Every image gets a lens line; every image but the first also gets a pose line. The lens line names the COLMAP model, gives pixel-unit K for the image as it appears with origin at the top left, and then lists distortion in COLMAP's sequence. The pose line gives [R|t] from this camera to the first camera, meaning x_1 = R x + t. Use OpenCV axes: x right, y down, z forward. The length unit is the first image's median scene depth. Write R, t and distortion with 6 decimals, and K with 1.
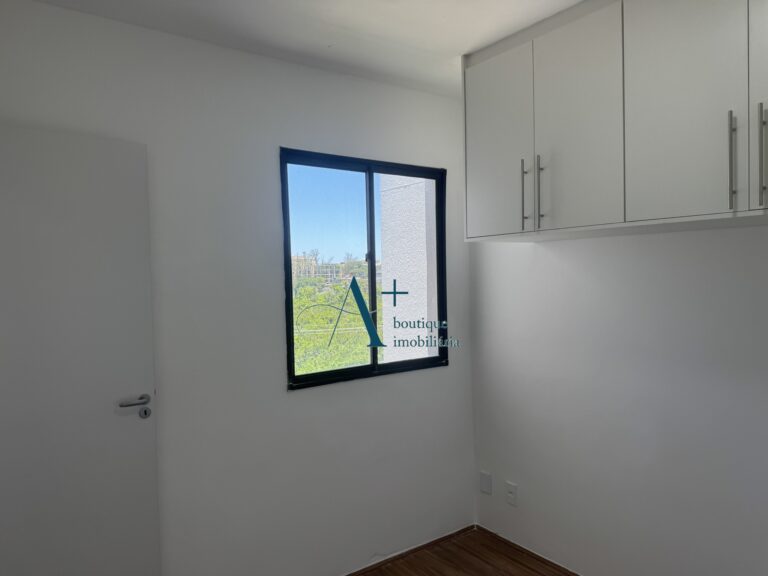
lens RADIAL K [[536.2, 0, 384.6], [0, 536.2, 286.6], [0, 0, 1]] dist [0.079114, -0.103893]
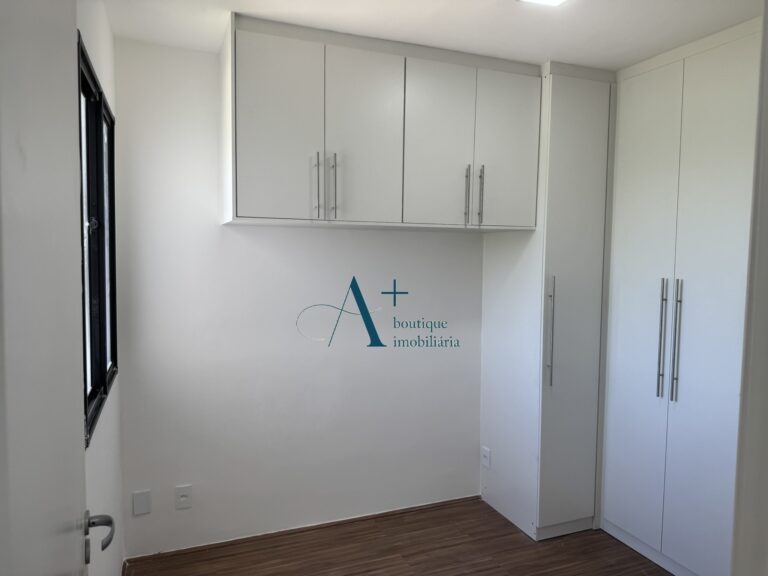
lens RADIAL K [[536.2, 0, 388.9], [0, 536.2, 287.5], [0, 0, 1]] dist [0.079114, -0.103893]
pose [[0.245650, -0.031063, 0.968861, -0.735617], [0.006950, 0.999517, 0.030284, 0.003242], [-0.969334, -0.000706, 0.245747, 0.577180]]
